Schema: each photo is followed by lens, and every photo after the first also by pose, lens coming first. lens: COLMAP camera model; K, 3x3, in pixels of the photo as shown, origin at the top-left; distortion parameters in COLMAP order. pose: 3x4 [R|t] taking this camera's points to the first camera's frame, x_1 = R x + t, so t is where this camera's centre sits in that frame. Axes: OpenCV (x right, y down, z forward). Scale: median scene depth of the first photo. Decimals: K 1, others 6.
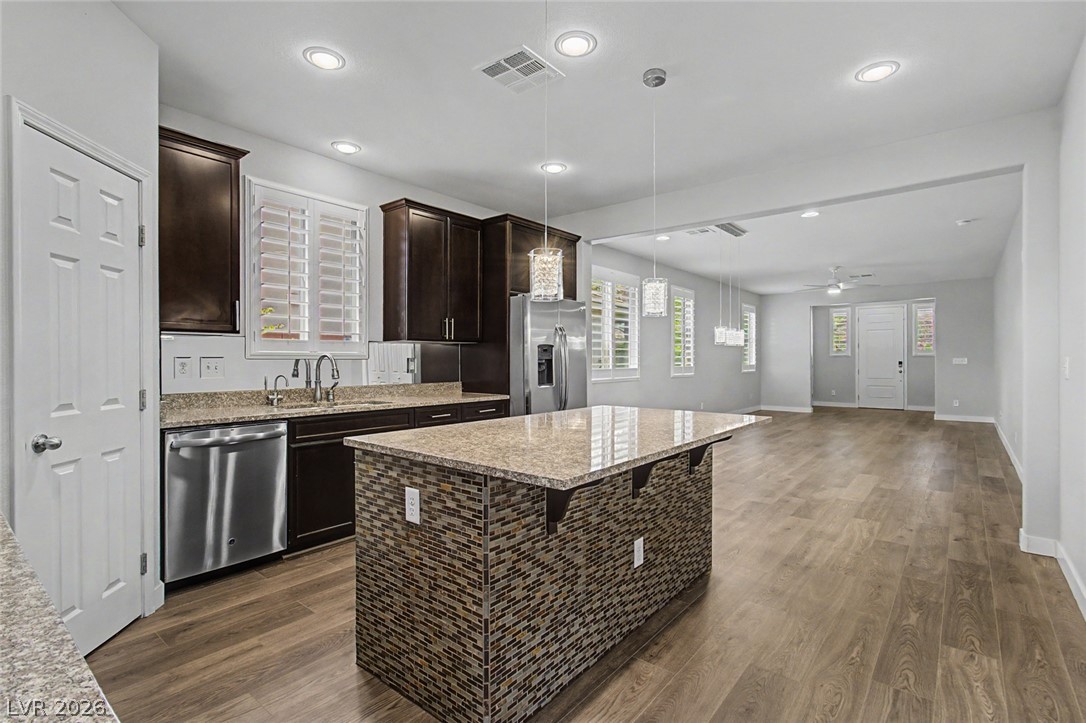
lens RADIAL K [[490.0, 0, 543.0], [0, 490.0, 361.5], [0, 0, 1]] dist [-0.000718, -0.000131]
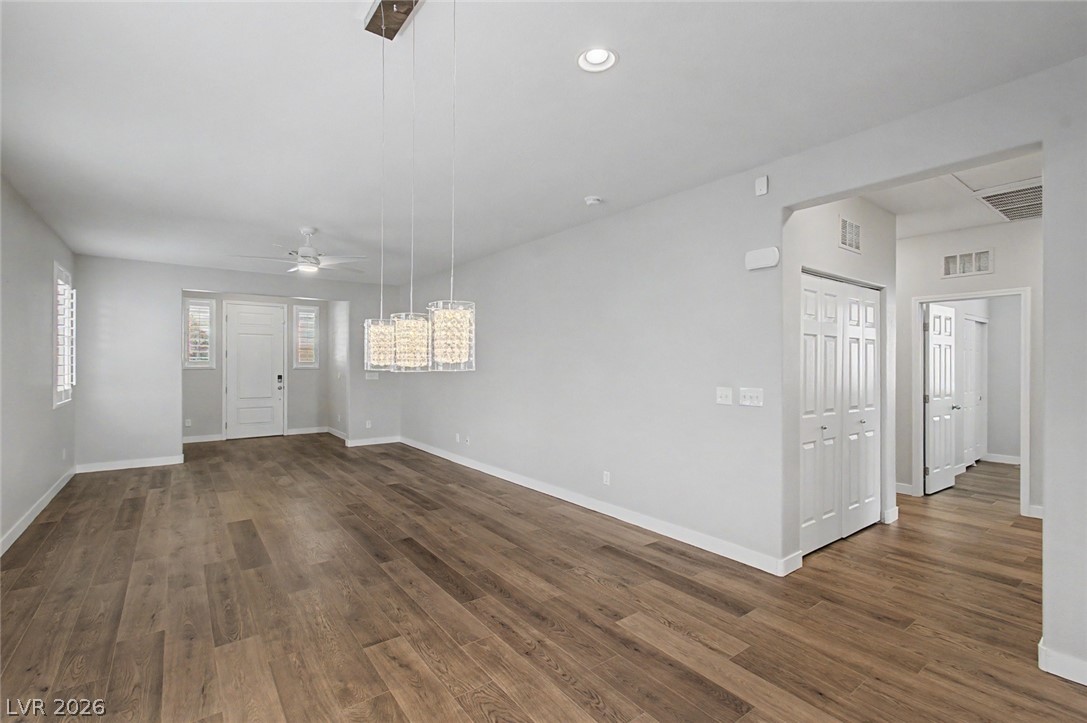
lens RADIAL K [[492.2, 0, 543.5], [0, 492.2, 361.5], [0, 0, 1]] dist [-0.002646, -0.000289]
pose [[0.230004, 0.003746, 0.973183, 0.051118], [0.001825, 0.999989, -0.004281, -0.018081], [-0.973188, 0.002760, 0.229994, 0.401459]]
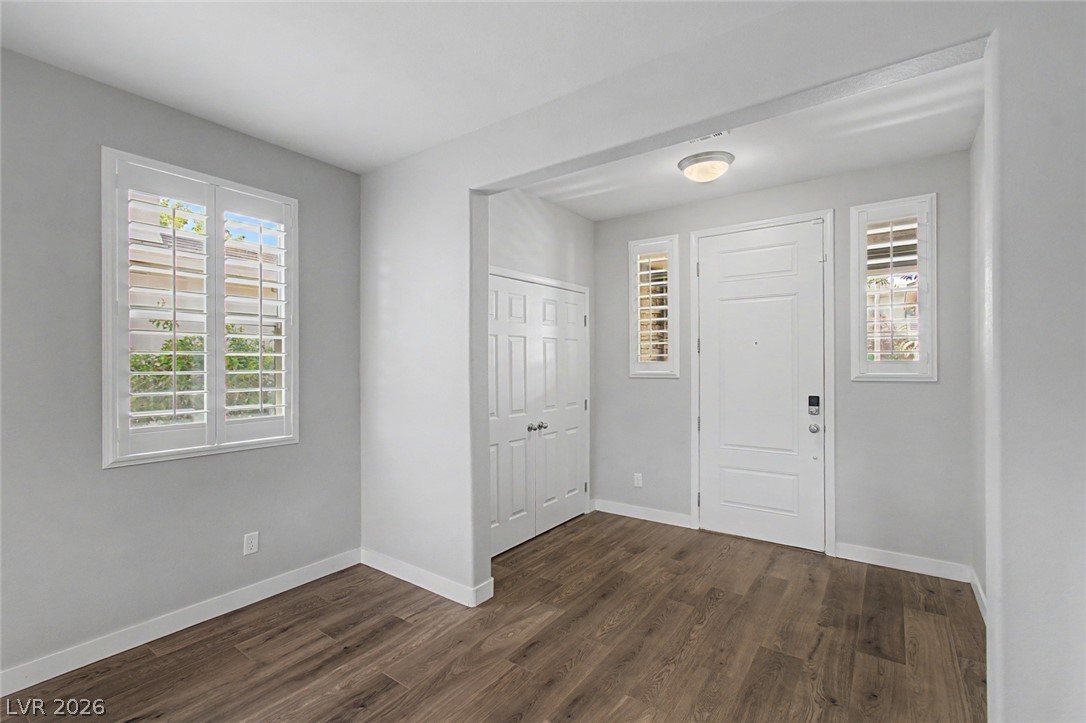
lens RADIAL K [[491.7, 0, 543.0], [0, 491.7, 361.5], [0, 0, 1]] dist [-0.002646, -0.000289]
pose [[0.997255, -0.004333, 0.073918, 0.539508], [0.004915, 0.999958, -0.007695, -0.020250], [-0.073882, 0.008037, 0.997235, 0.707728]]
